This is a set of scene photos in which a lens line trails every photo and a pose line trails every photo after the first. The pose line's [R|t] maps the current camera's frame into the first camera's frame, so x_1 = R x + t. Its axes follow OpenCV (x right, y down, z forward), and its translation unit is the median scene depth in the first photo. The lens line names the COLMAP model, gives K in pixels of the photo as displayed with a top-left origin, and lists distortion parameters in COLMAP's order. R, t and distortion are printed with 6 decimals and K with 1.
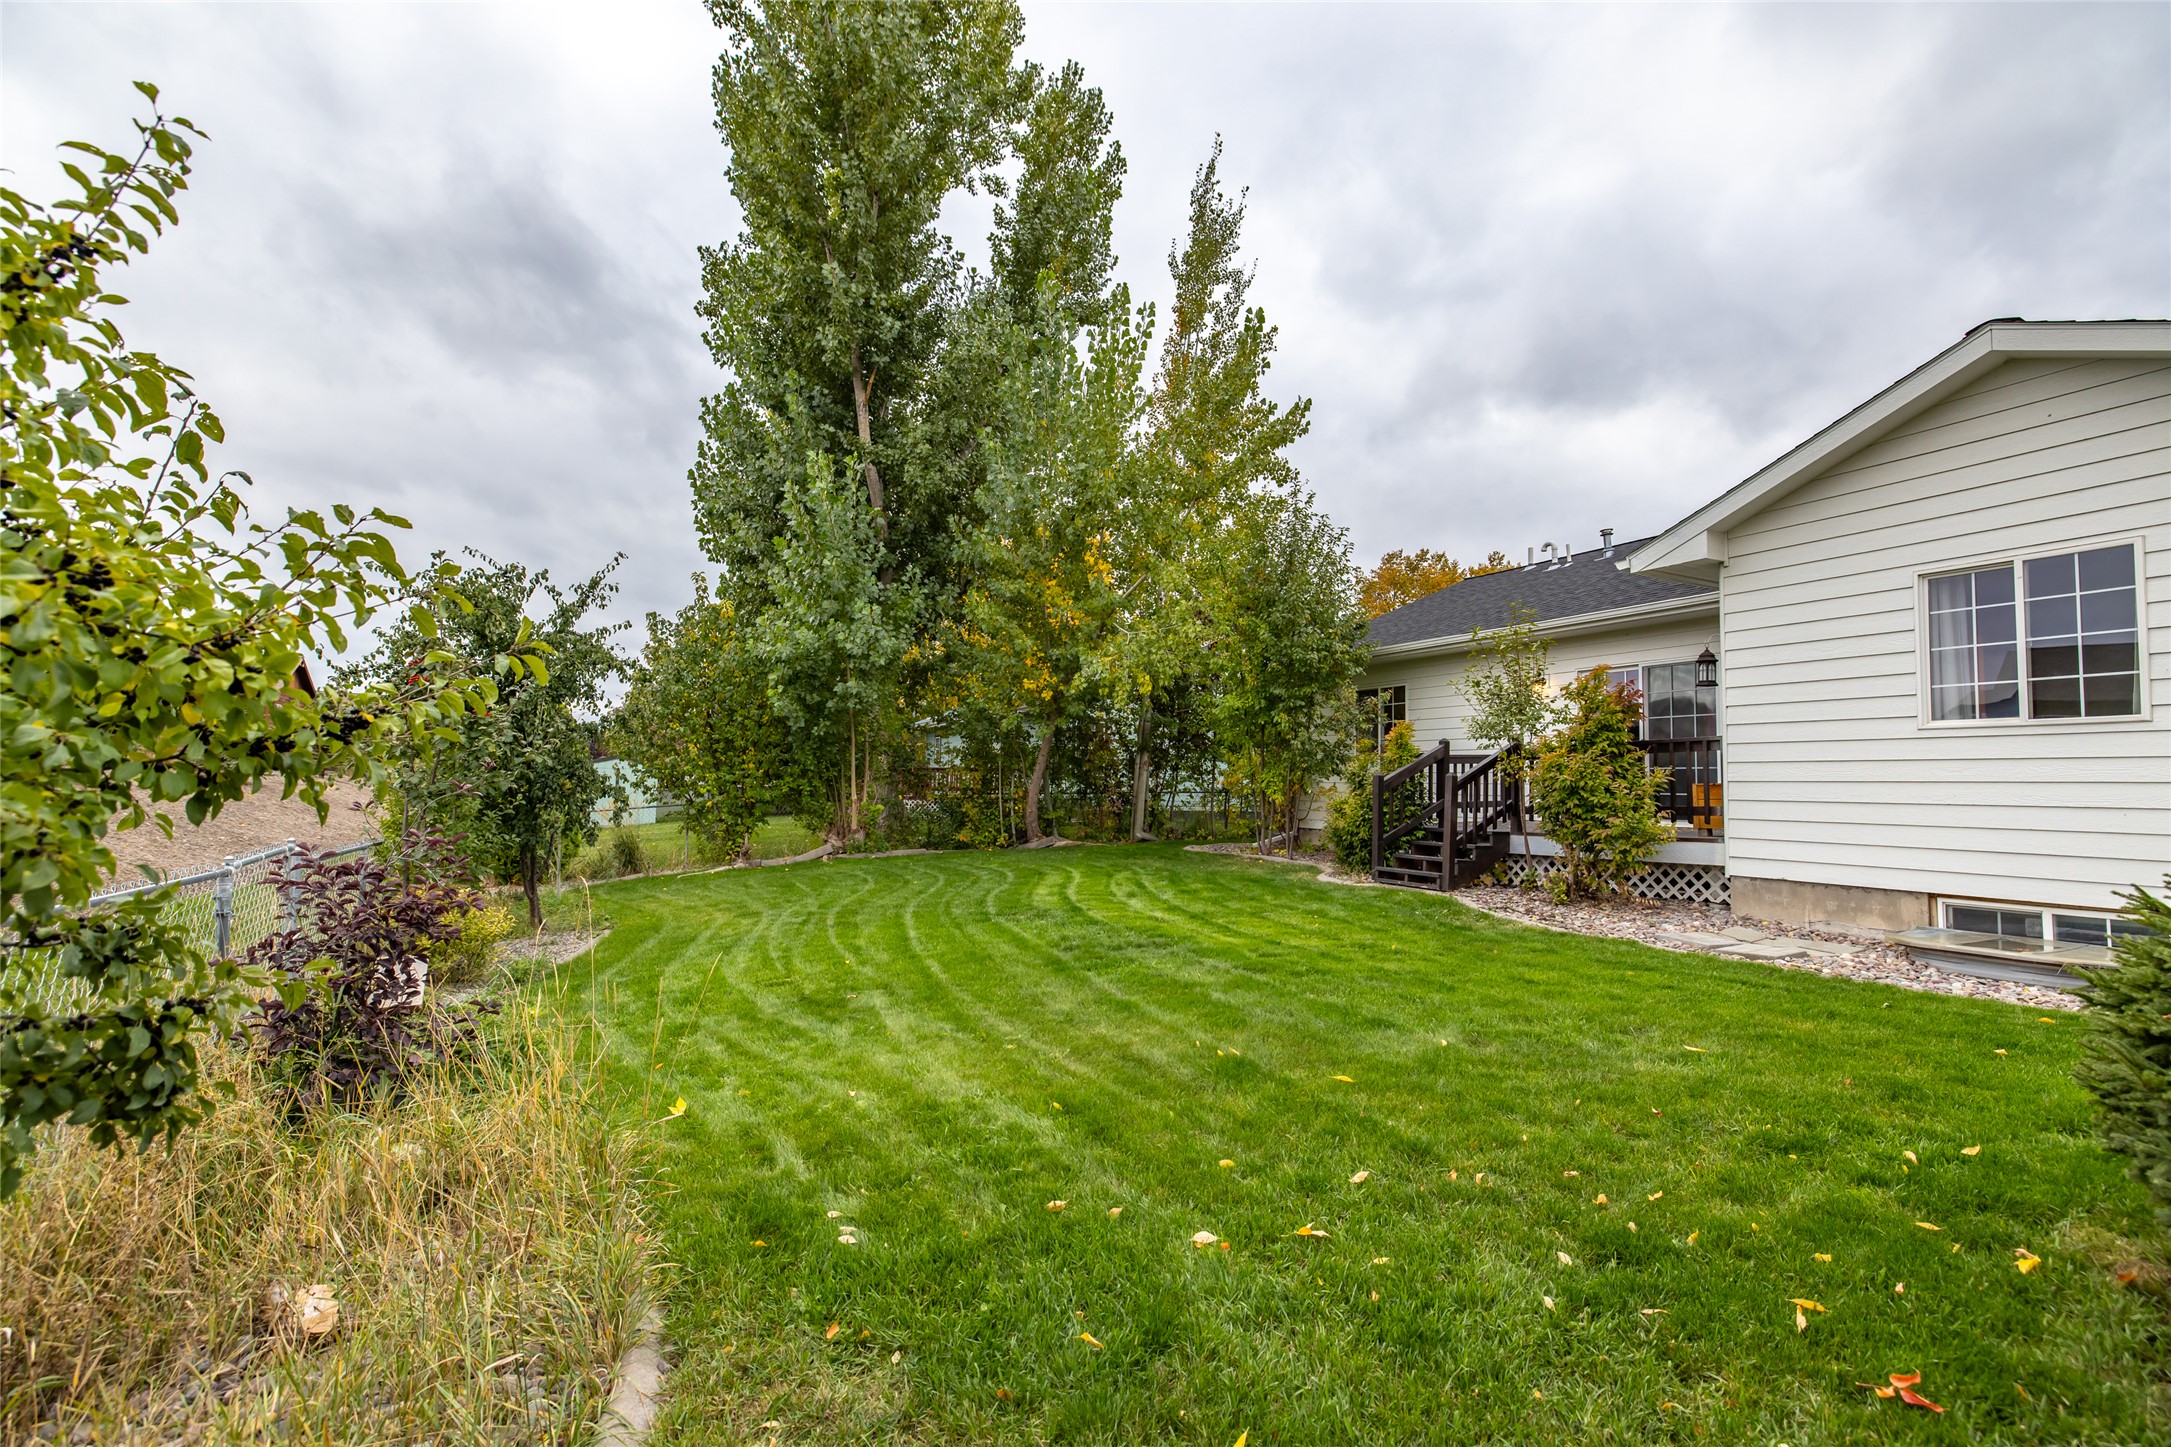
lens RADIAL K [[959.2, 0, 1085.5], [0, 959.2, 723.5], [0, 0, 1]] dist [0.018062, -0.000316]
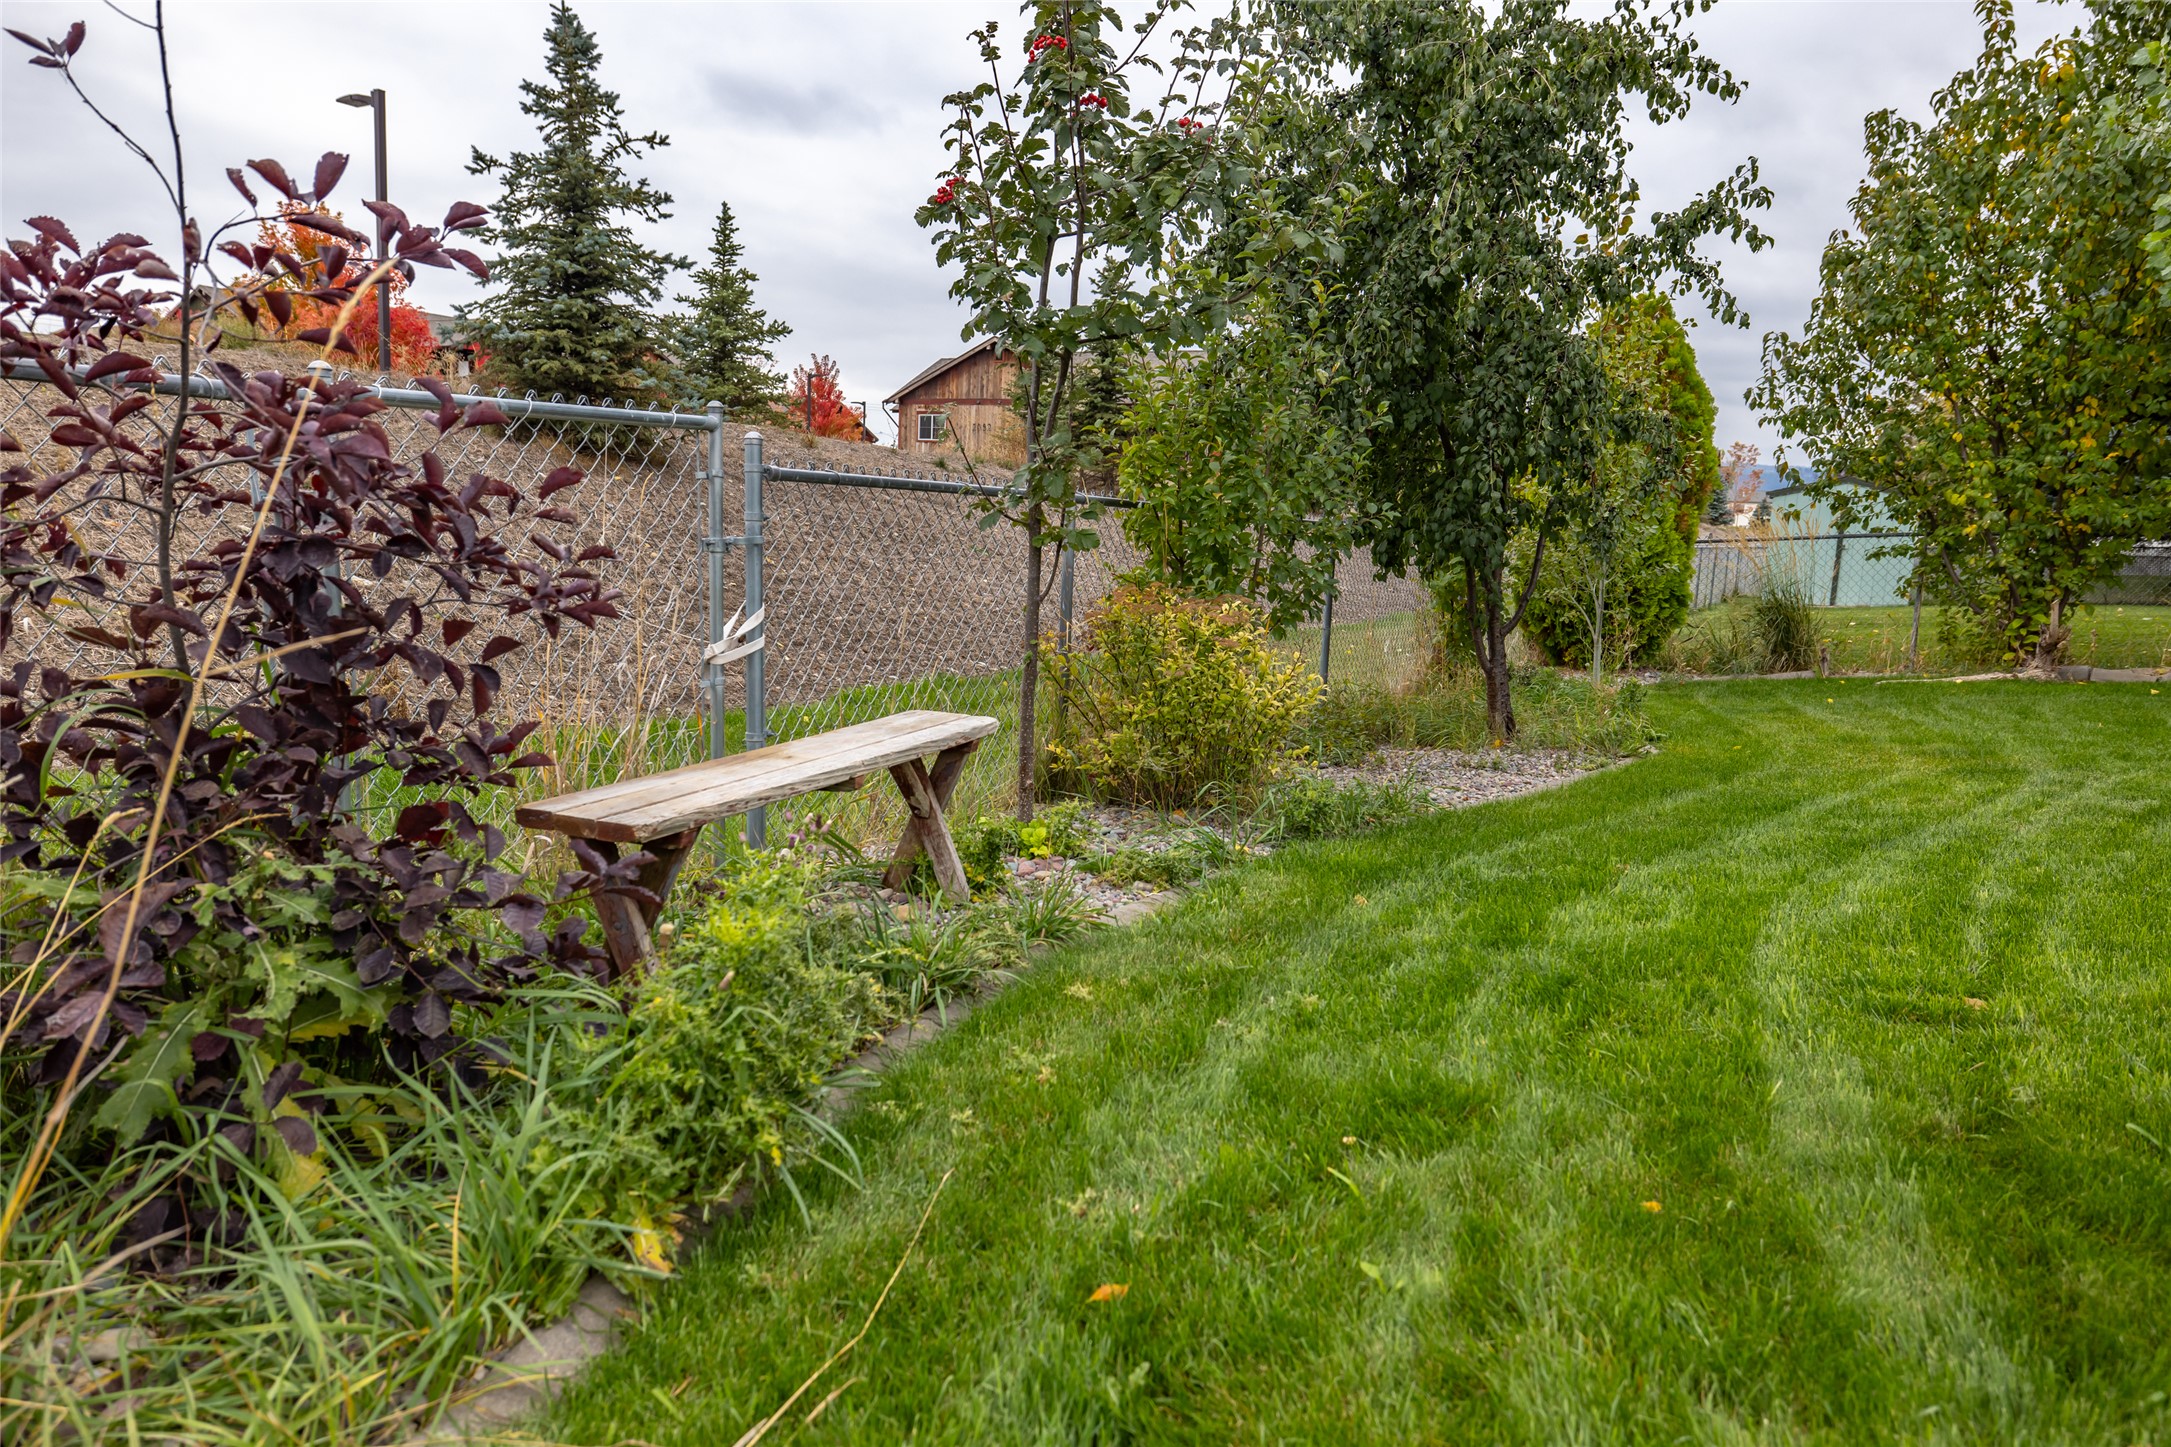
lens RADIAL K [[1519.1, 0, 1085.5], [0, 1519.1, 723.5], [0, 0, 1]] dist [0.001067, 0.001463]
pose [[0.584876, 0.117116, -0.802623, -0.059263], [0.015011, 0.987789, 0.155073, 0.056112], [0.810984, -0.102747, 0.575976, 0.258677]]
